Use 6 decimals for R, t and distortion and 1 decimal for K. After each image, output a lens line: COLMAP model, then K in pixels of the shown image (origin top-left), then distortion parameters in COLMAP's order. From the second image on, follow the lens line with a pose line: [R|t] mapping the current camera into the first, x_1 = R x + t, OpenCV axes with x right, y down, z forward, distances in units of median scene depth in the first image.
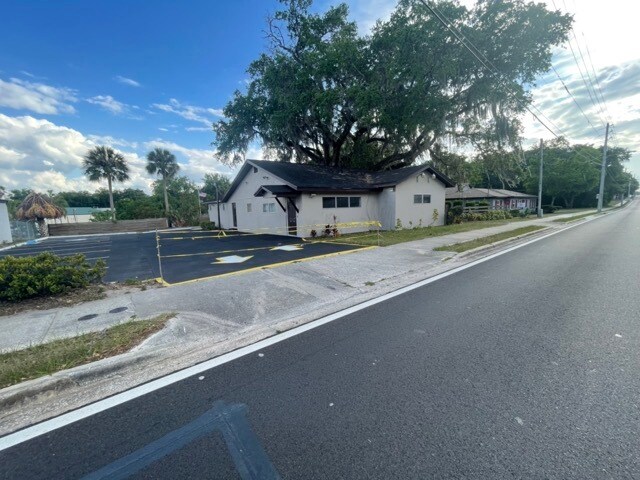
lens RADIAL K [[258.1, 0, 316.4], [0, 258.1, 240.9], [0, 0, 1]] dist [-0.002787, -0.000150]
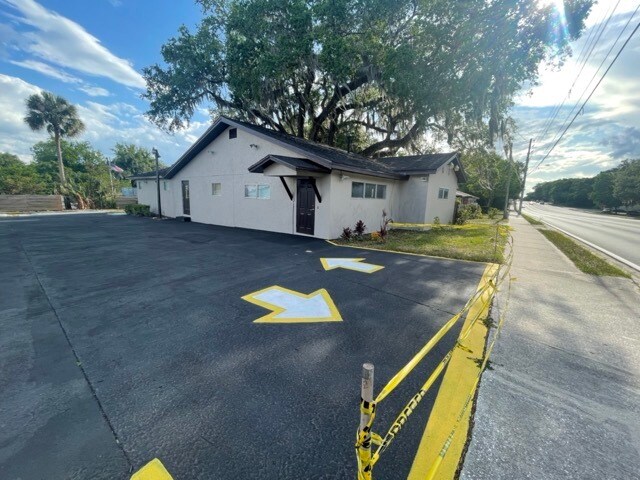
lens RADIAL K [[258.0, 0, 322.6], [0, 258.0, 240.9], [0, 0, 1]] dist [-0.001057, 0.000073]
pose [[0.961816, 0.018666, 0.273058, -0.141086], [-0.029812, 0.998881, 0.036726, -0.018670], [-0.272067, -0.043464, 0.961296, 0.200161]]
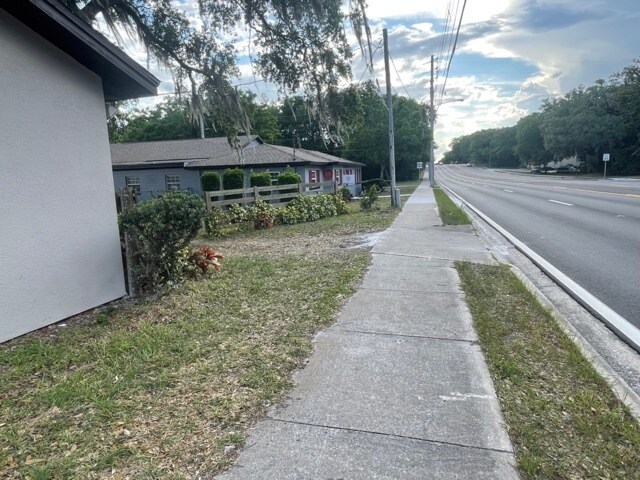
lens RADIAL K [[419.7, 0, 313.4], [0, 419.7, 241.8], [0, 0, 1]] dist [-0.005597, -0.001739]
pose [[0.806579, -0.098052, 0.582938, 0.333141], [0.092523, 0.994933, 0.039331, -0.078157], [-0.583841, 0.022212, 0.811564, 0.515984]]
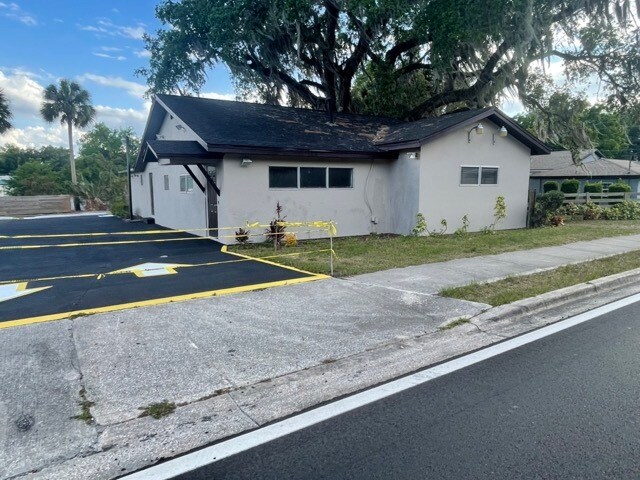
lens RADIAL K [[419.7, 0, 313.4], [0, 419.7, 241.8], [0, 0, 1]] dist [-0.005597, -0.001739]
pose [[0.996335, 0.040682, -0.075248, 0.105446], [-0.040085, 0.999152, 0.009427, -0.018519], [0.075568, -0.006376, 0.997120, 0.103192]]
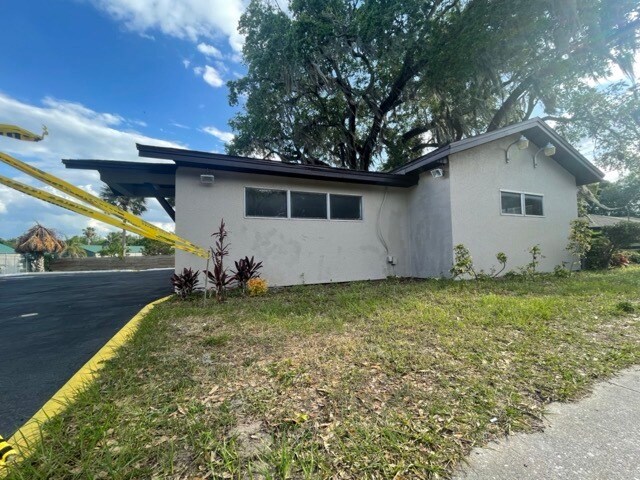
lens RADIAL K [[258.0, 0, 322.6], [0, 258.0, 240.9], [0, 0, 1]] dist [-0.001057, 0.000073]
pose [[0.979156, 0.002138, -0.203097, 0.126947], [-0.035709, 0.986181, -0.161775, -0.018705], [0.199945, 0.165655, 0.965702, 0.385484]]
